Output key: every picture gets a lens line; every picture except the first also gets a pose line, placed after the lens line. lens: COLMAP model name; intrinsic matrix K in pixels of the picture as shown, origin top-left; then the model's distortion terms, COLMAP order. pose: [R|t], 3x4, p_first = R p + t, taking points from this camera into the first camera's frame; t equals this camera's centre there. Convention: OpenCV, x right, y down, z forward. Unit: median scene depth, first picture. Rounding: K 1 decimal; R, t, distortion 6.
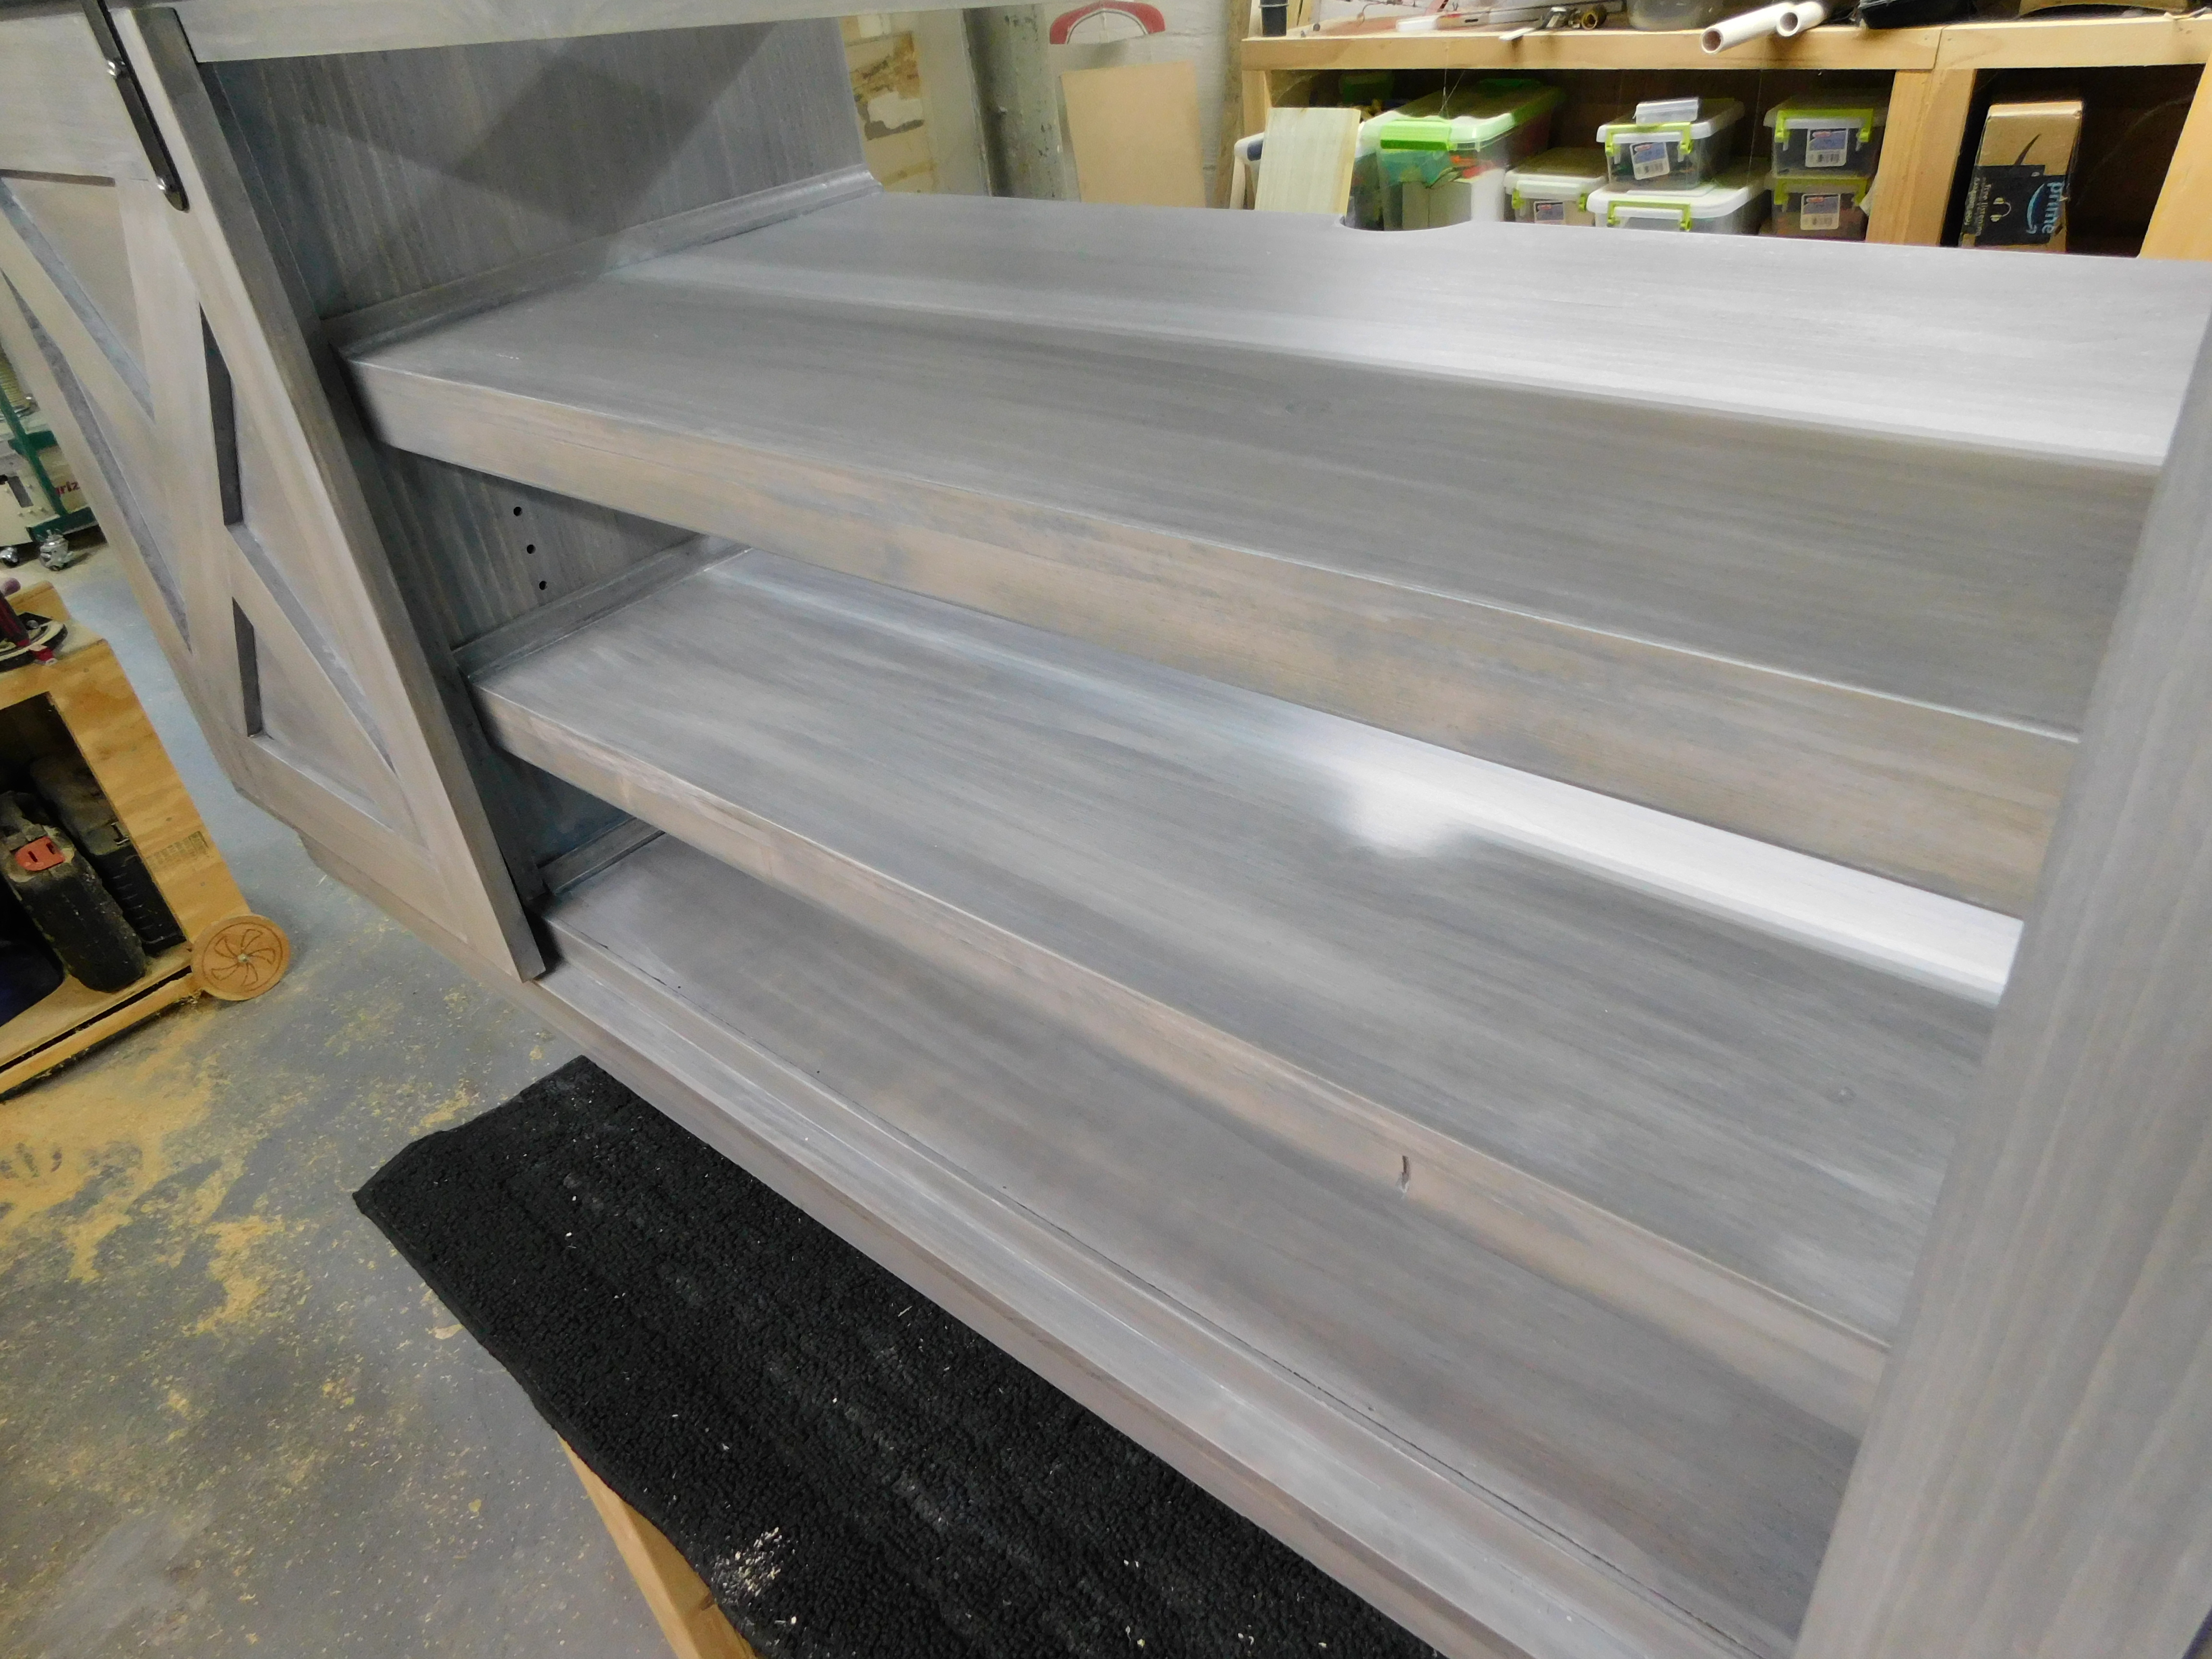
lens RADIAL K [[1464.2, 0, 1108.9], [0, 1464.2, 838.9], [0, 0, 1]] dist [-0.064235, 0.048679]
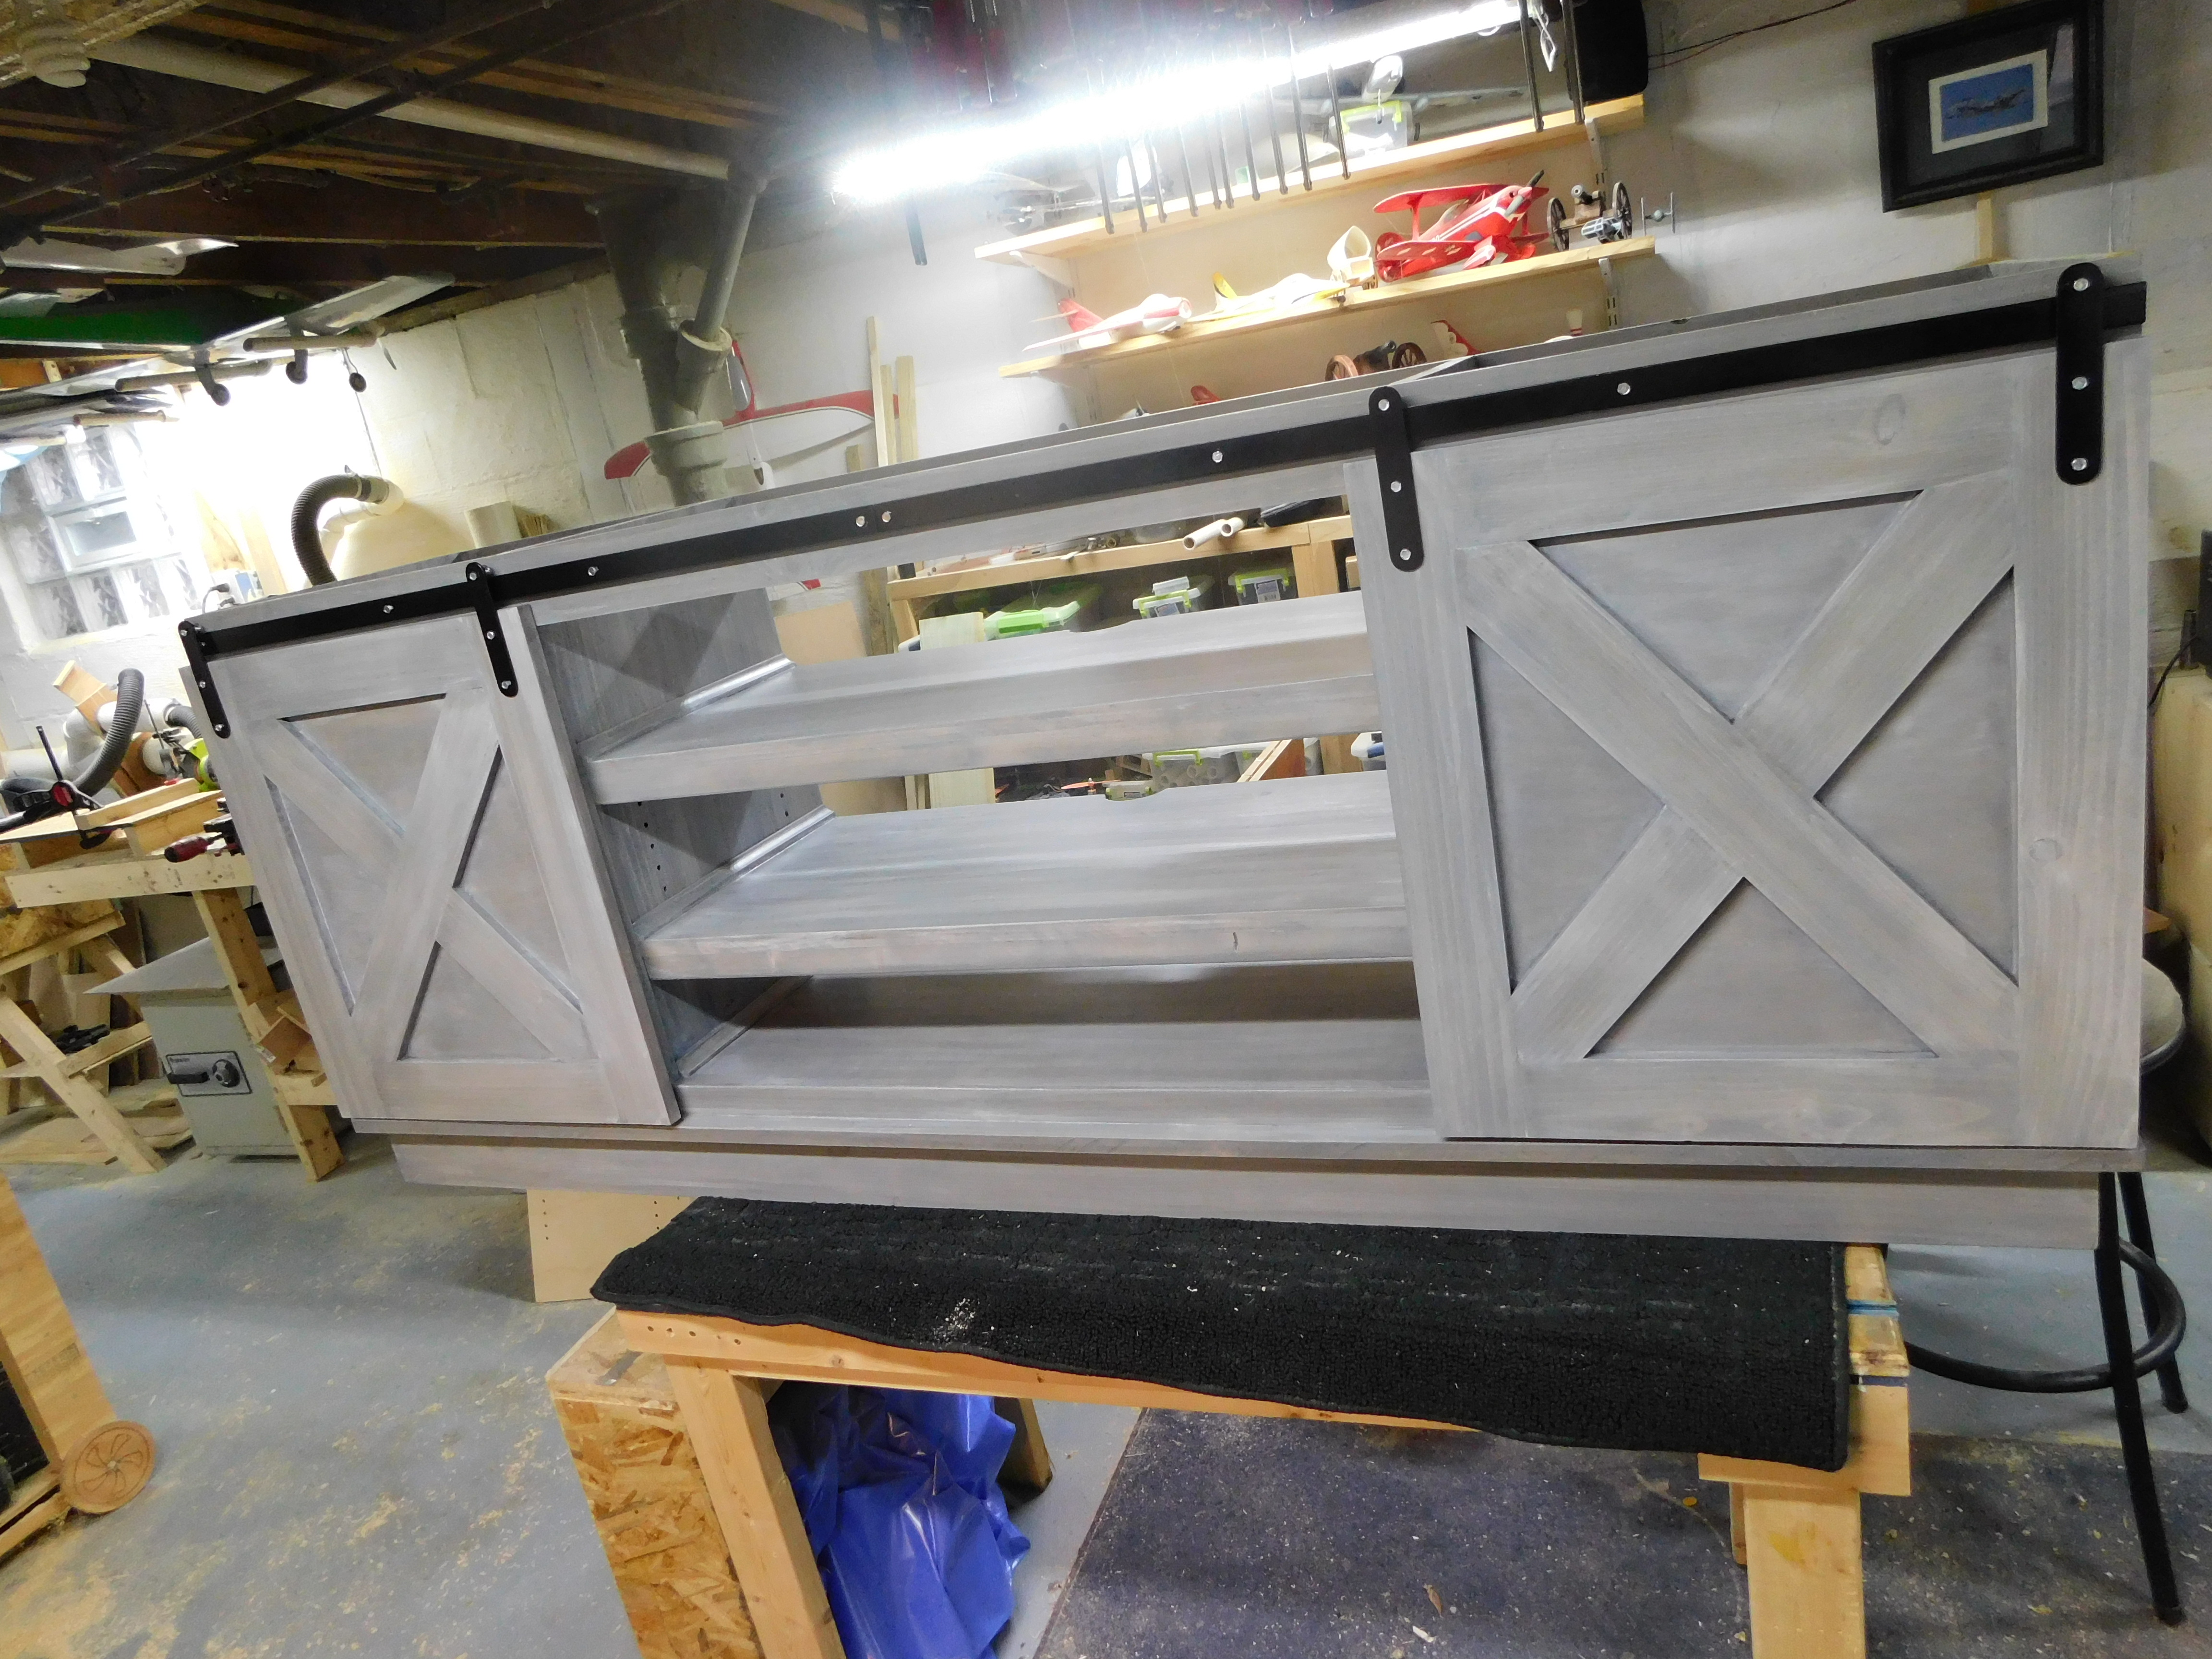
lens RADIAL K [[1480.6, 0, 1106.0], [0, 1480.6, 829.5], [0, 0, 1]] dist [-0.069927, 0.053446]
pose [[0.940996, -0.167824, 0.293873, -0.191377], [0.258066, 0.917610, -0.302315, 0.204010], [-0.218925, 0.360316, 0.906777, -0.350051]]
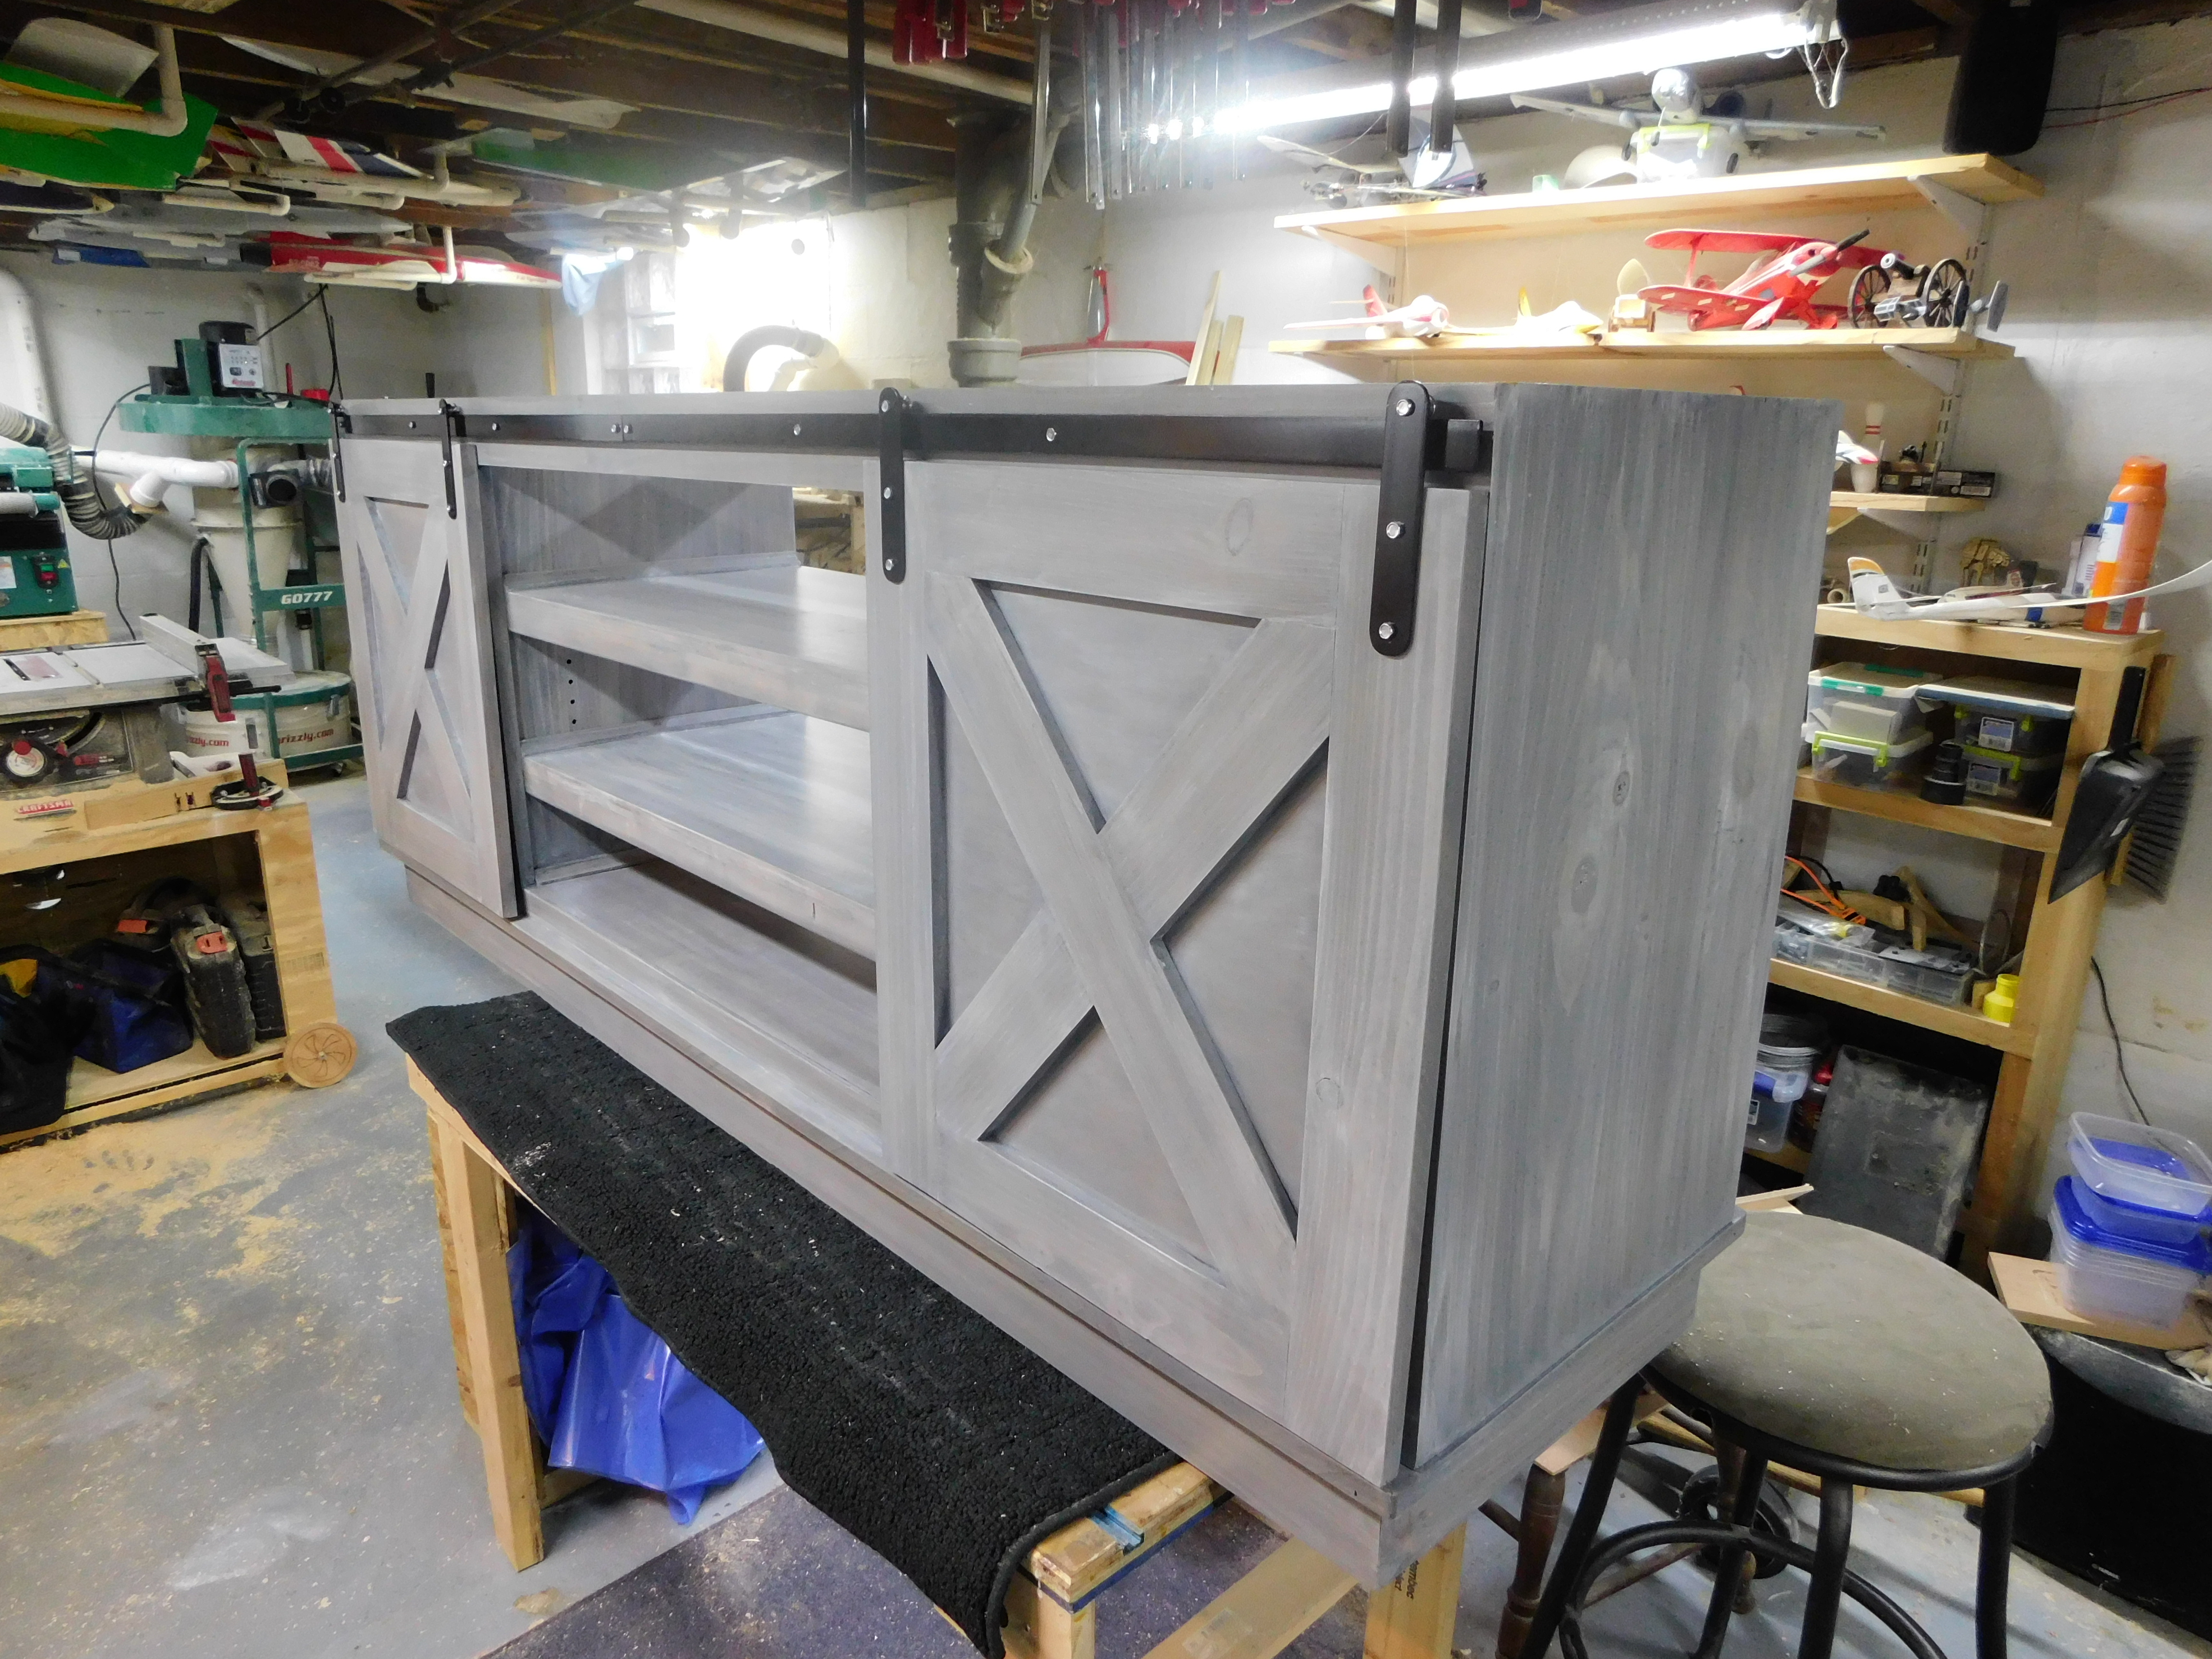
lens RADIAL K [[1480.6, 0, 1106.0], [0, 1480.6, 829.5], [0, 0, 1]] dist [-0.069927, 0.053446]
pose [[0.986407, 0.141117, -0.084188, 0.239003], [-0.159966, 0.941836, -0.295562, 0.205424], [0.037582, 0.305011, 0.951607, -0.384012]]
